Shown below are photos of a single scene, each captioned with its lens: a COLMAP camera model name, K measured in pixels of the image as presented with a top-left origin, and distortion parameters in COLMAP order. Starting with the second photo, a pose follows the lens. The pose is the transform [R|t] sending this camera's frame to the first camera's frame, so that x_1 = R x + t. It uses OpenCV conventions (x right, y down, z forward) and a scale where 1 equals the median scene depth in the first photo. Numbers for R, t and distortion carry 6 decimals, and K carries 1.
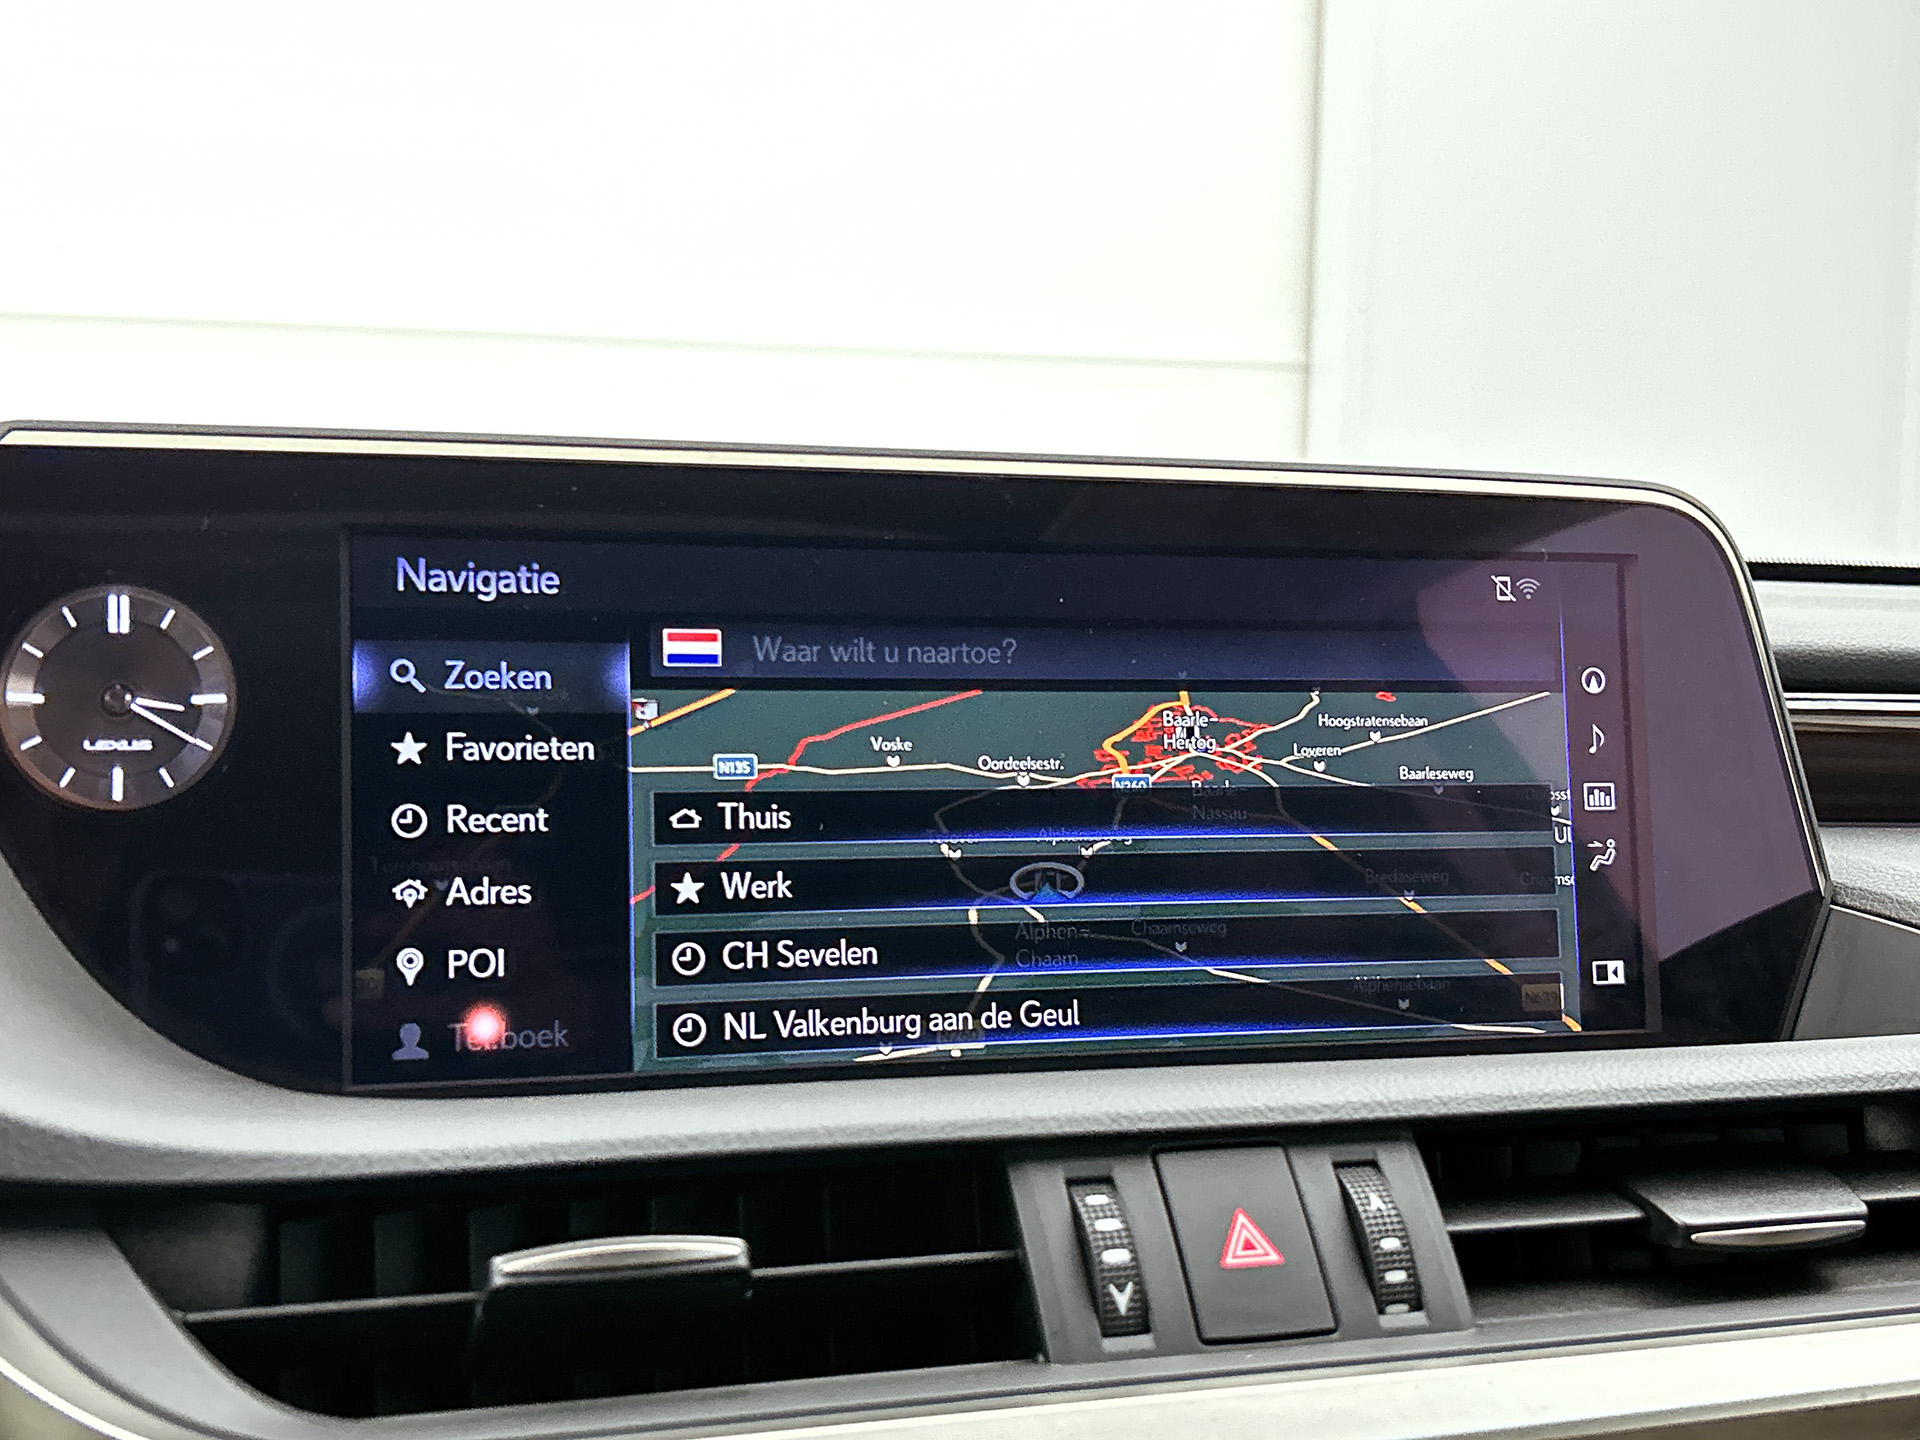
lens RADIAL K [[2395.5, 0, 962.4], [0, 2395.5, 736.1], [0, 0, 1]] dist [0.068956, 0.000000]
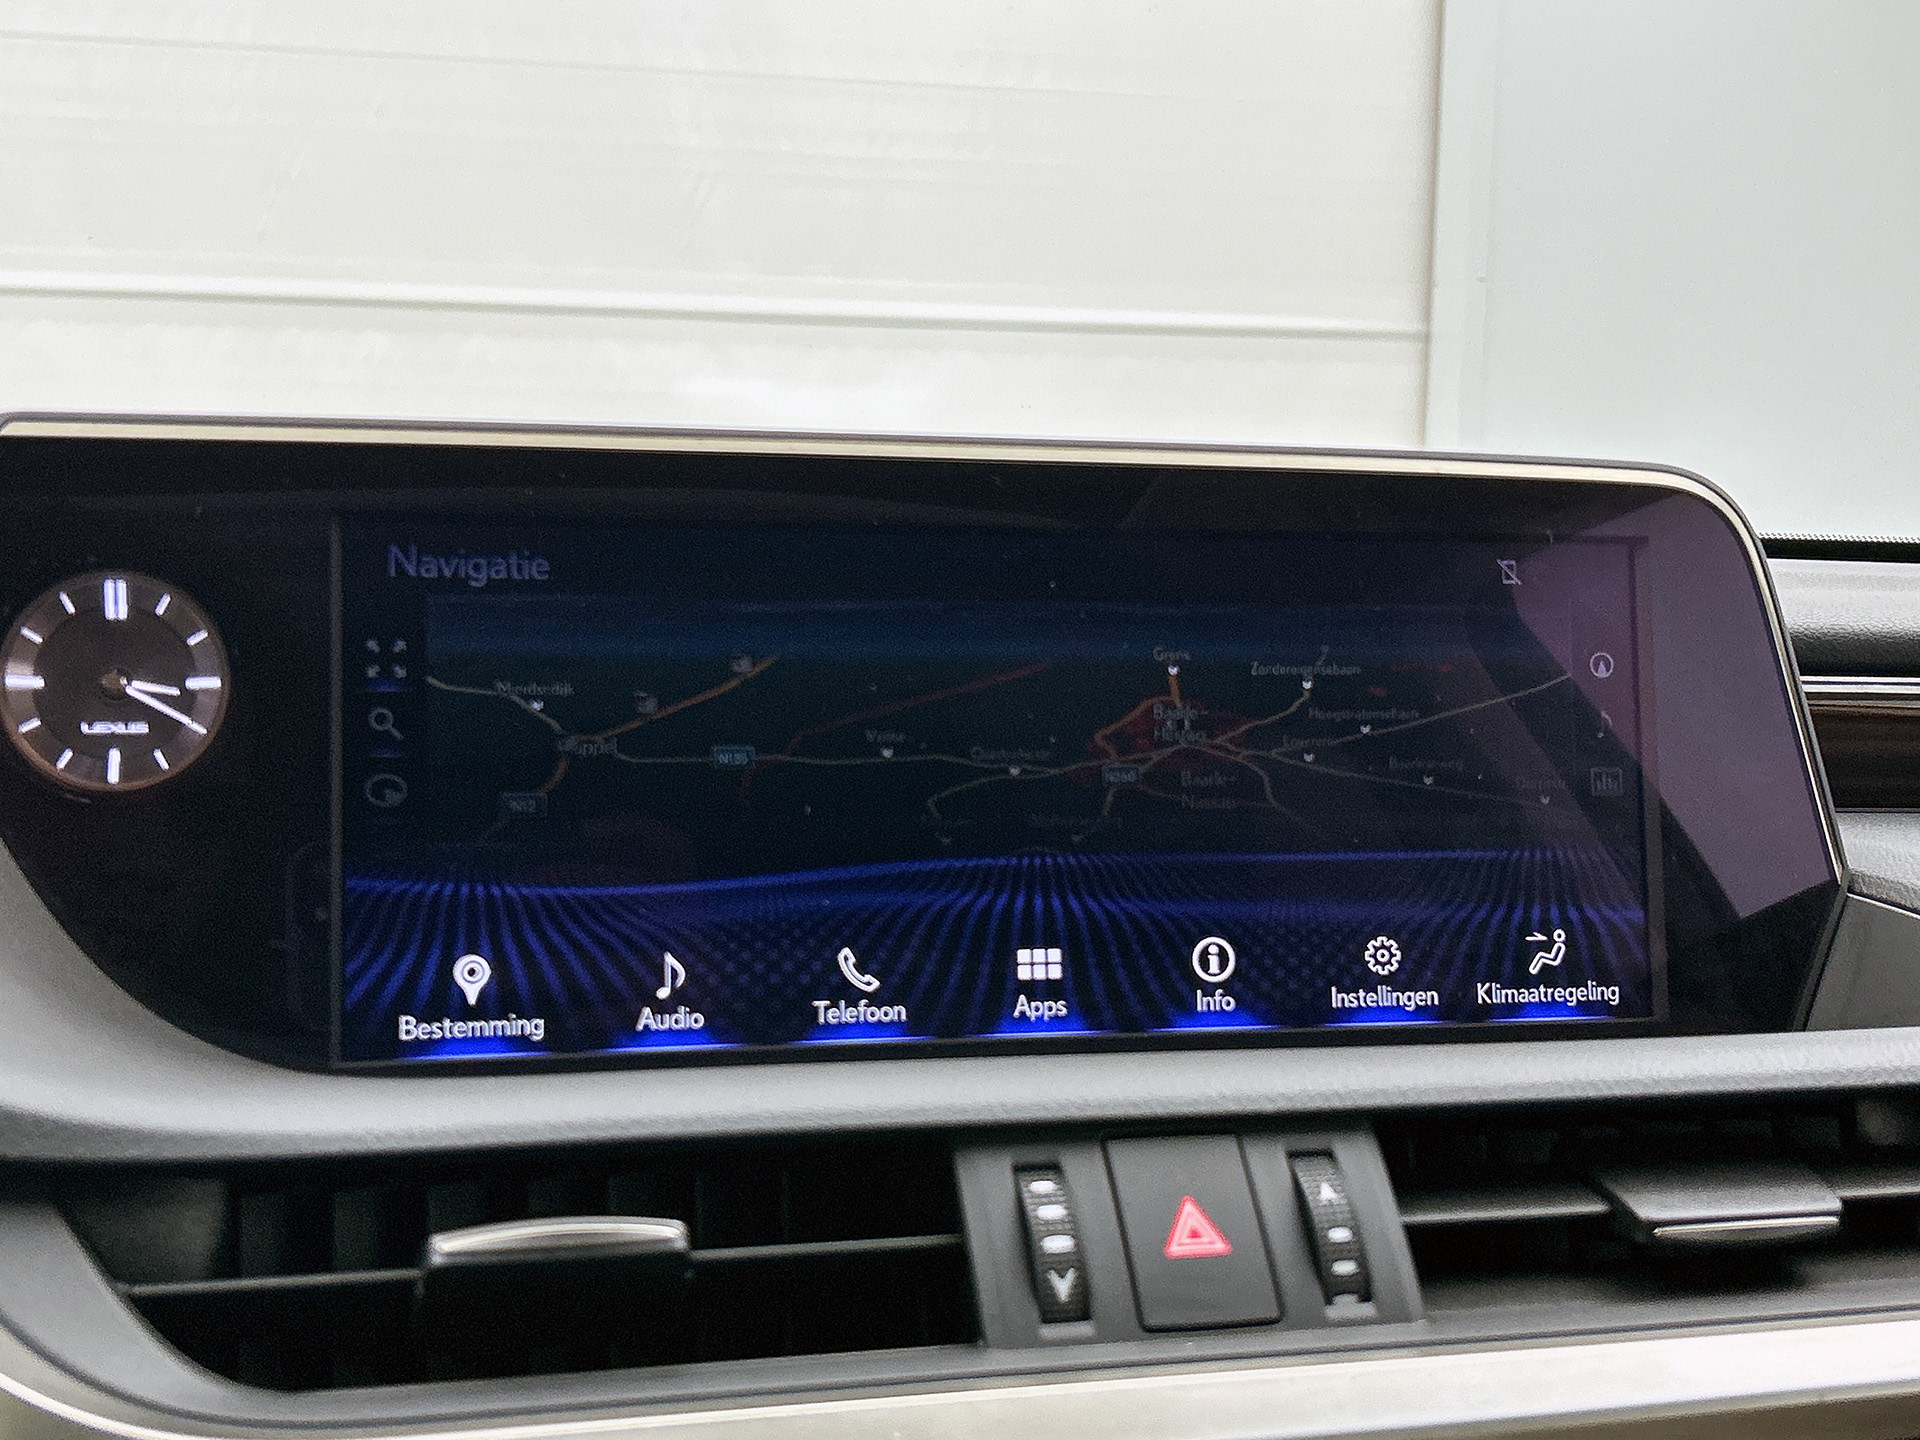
lens RADIAL K [[2395.5, 0, 961.5], [0, 2395.5, 709.6], [0, 0, 1]] dist [0.068956, 0.000000]
pose [[0.998405, 0.002538, -0.056405, 0.075250], [-0.002507, 0.999997, 0.000608, -0.006382], [0.056407, -0.000466, 0.998408, -0.003194]]
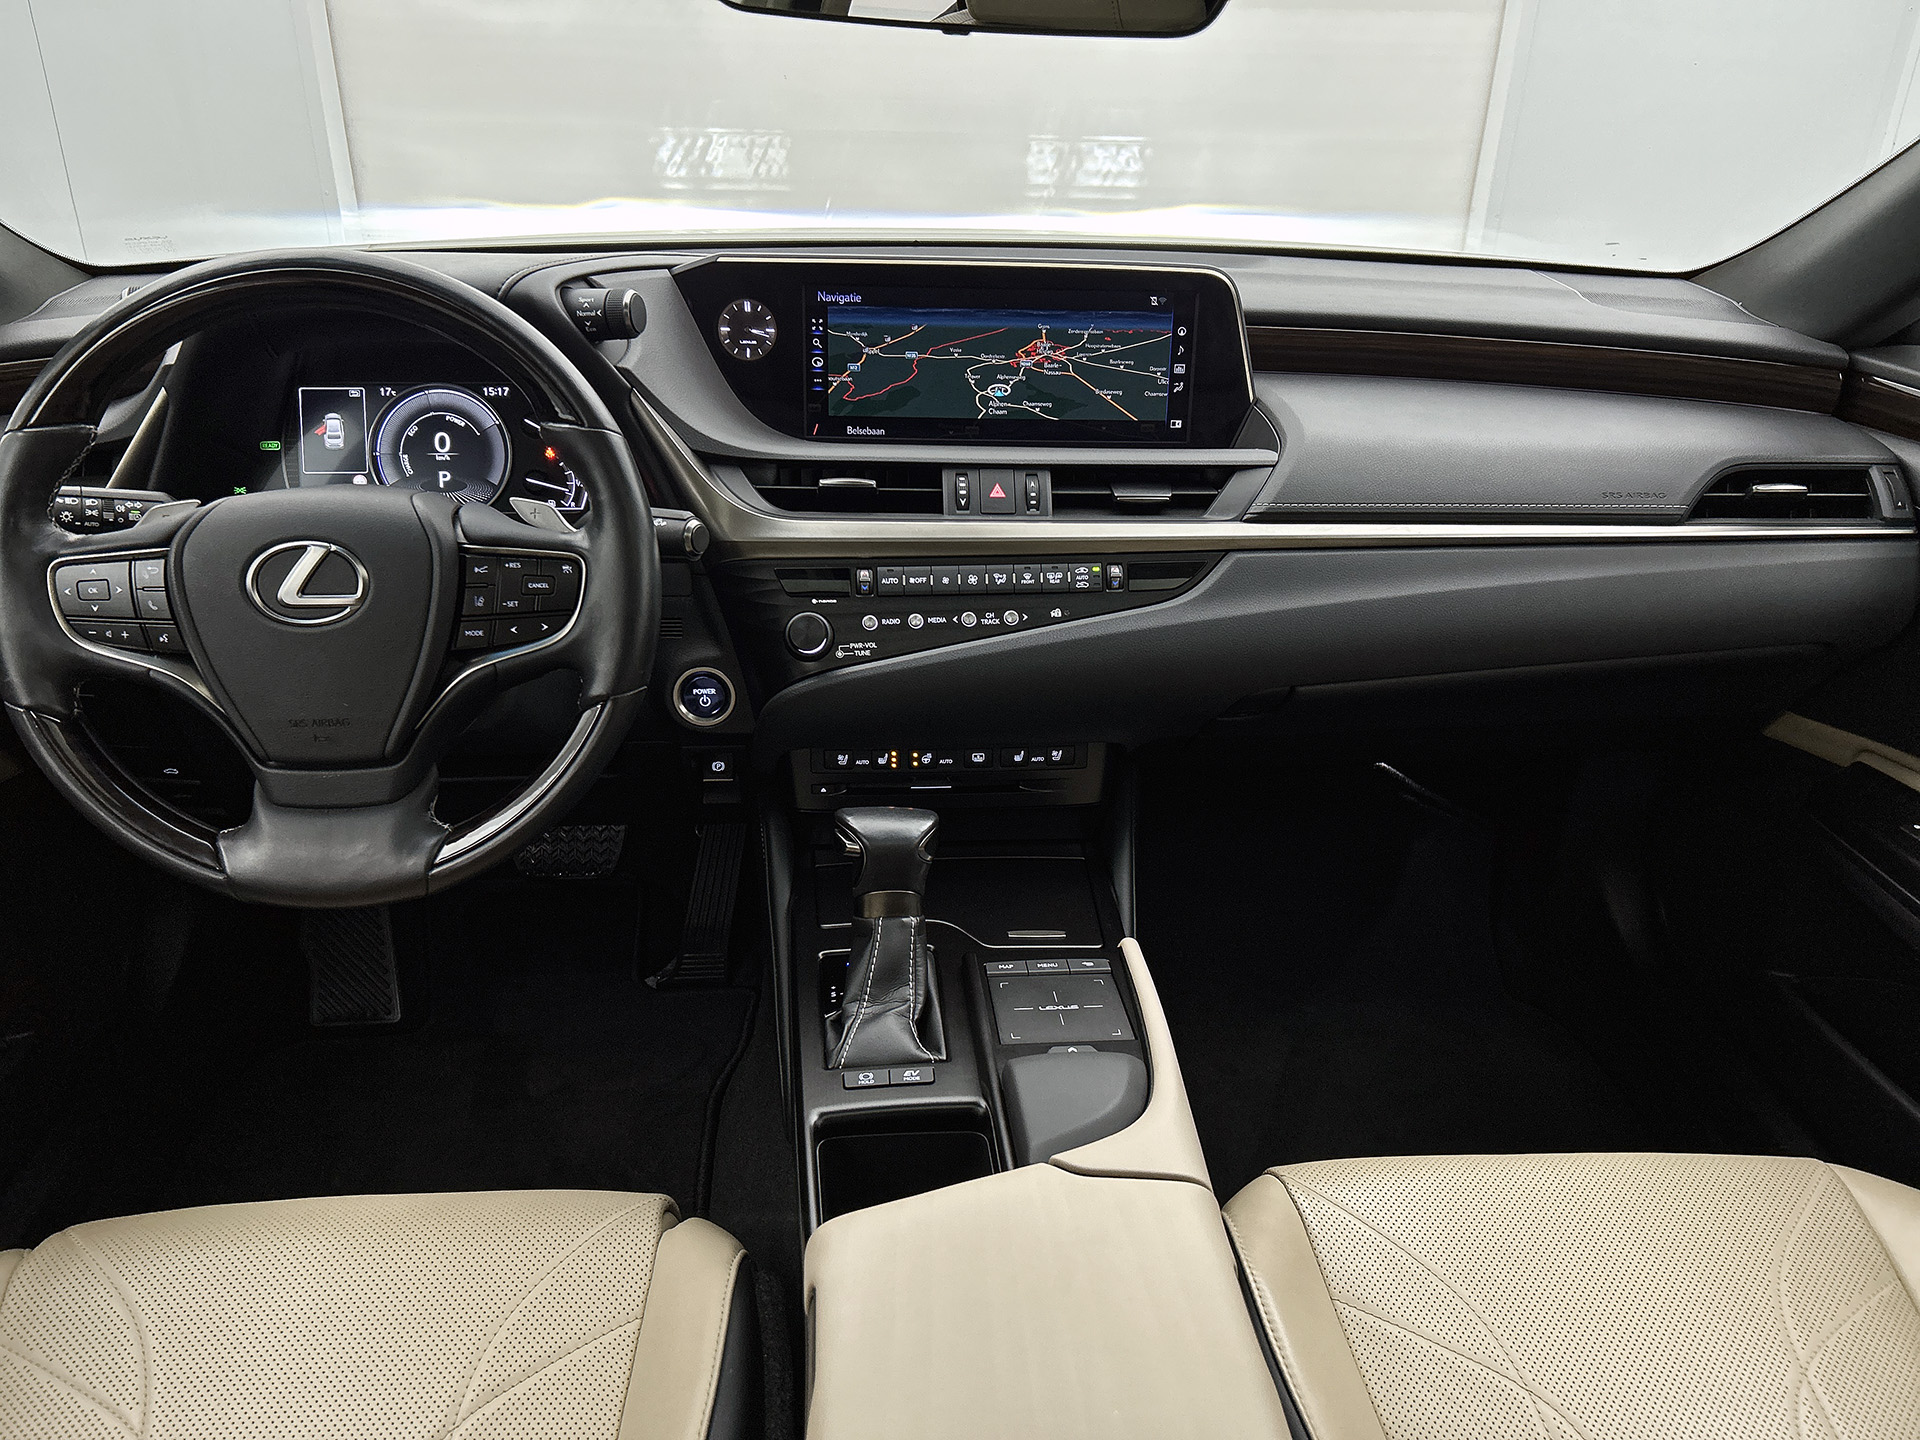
lens RADIAL K [[1470.7, 0, 958.5], [0, 1470.7, 743.8], [0, 0, 1]] dist [0.041481, -0.042924]
pose [[0.966194, 0.116560, -0.229964, 0.668425], [-0.026472, 0.932103, 0.361226, -0.292172], [0.256454, -0.342927, 0.903677, -1.427329]]
